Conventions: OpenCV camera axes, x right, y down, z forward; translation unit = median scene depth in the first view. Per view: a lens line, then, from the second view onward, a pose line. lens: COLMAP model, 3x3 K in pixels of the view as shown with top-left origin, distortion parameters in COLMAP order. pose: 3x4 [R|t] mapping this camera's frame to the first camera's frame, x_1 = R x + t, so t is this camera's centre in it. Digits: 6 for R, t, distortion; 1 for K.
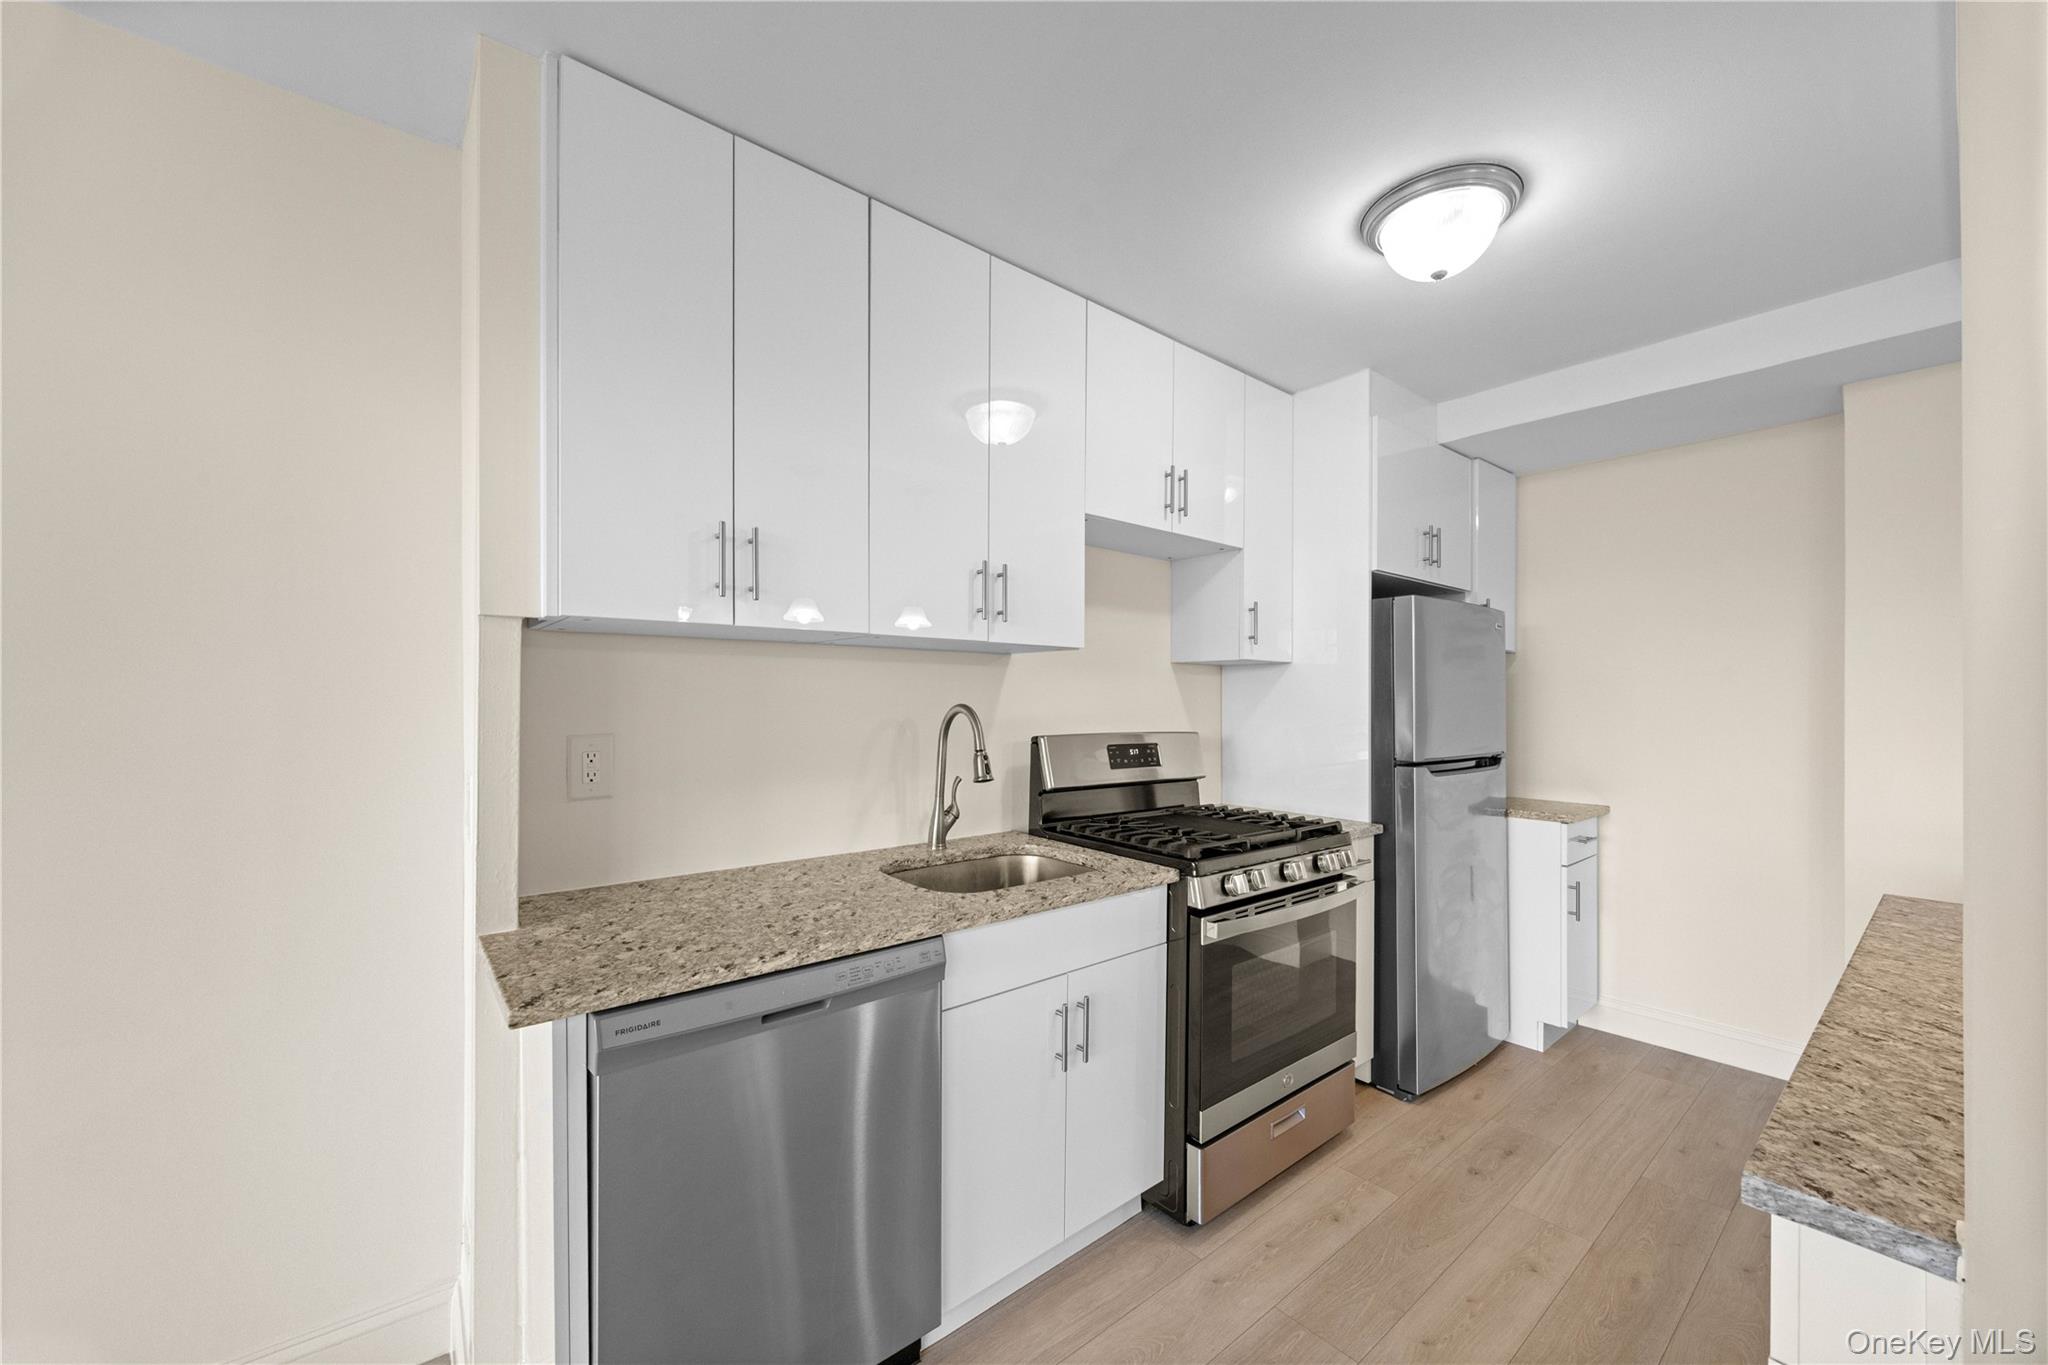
lens RADIAL K [[811.3, 0, 1045.6], [0, 811.3, 702.9], [0, 0, 1]] dist [-0.000092, 0.000050]
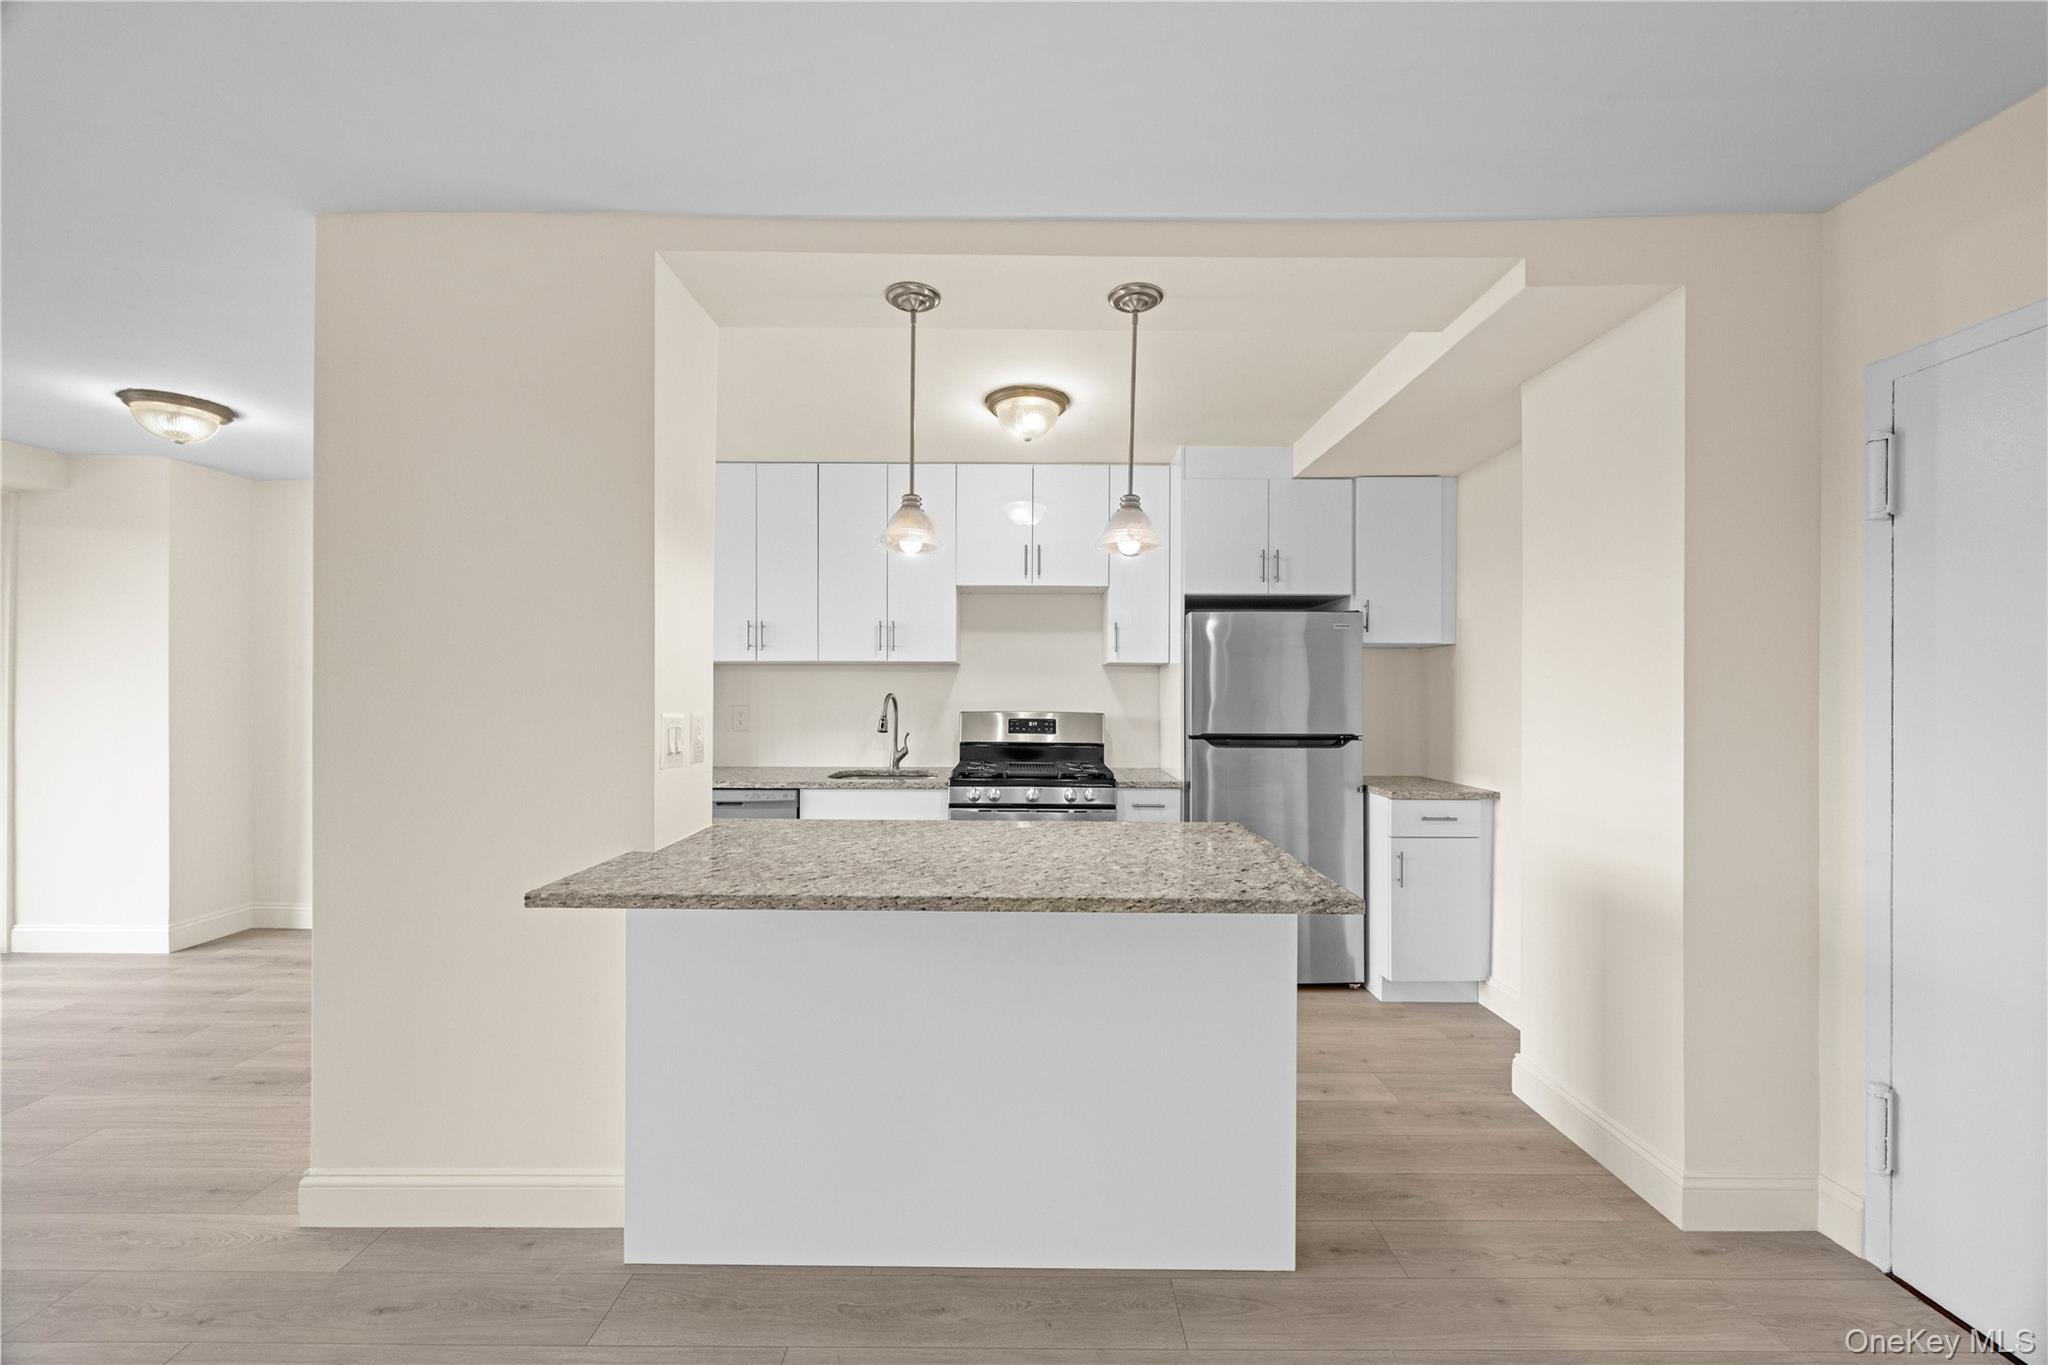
lens RADIAL K [[811.3, 0, 1045.6], [0, 811.3, 702.9], [0, 0, 1]] dist [-0.000092, 0.000050]
pose [[0.763744, 0.000722, -0.645519, 1.199350], [0.000053, 0.999999, 0.001182, 0.018332], [0.645519, -0.000937, 0.763744, -0.196698]]
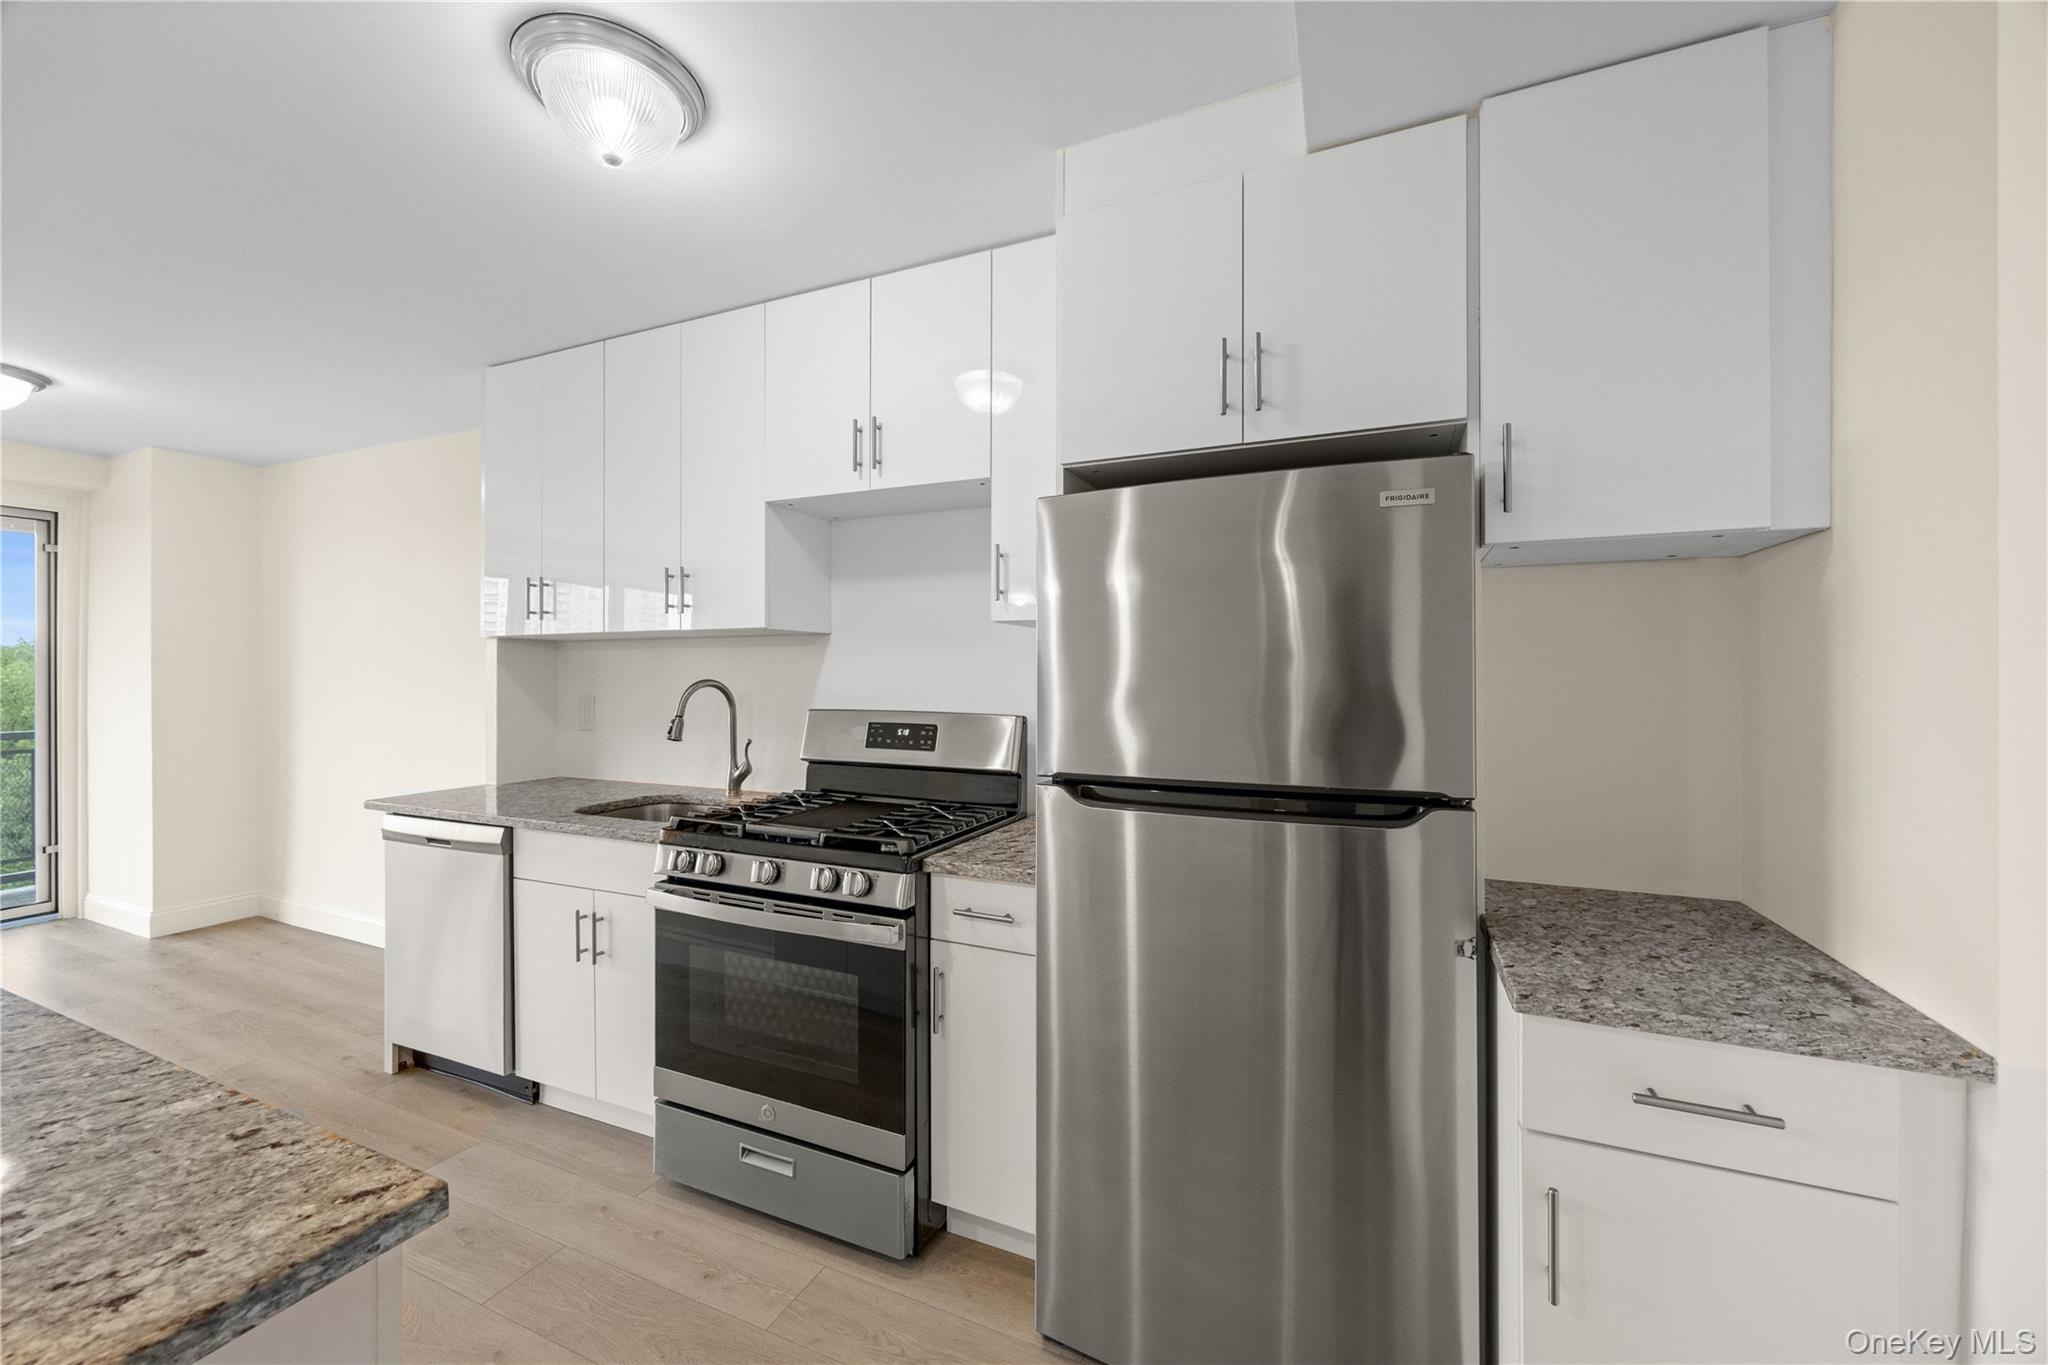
lens RADIAL K [[814.9, 0, 1024.0], [0, 814.9, 682.5], [0, 0, 1]] dist [-0.010533, 0.000085]
pose [[0.413301, -0.002148, -0.910592, 1.050492], [-0.001708, 0.999994, -0.003135, 0.007441], [0.910593, 0.002851, 0.413295, 0.778899]]
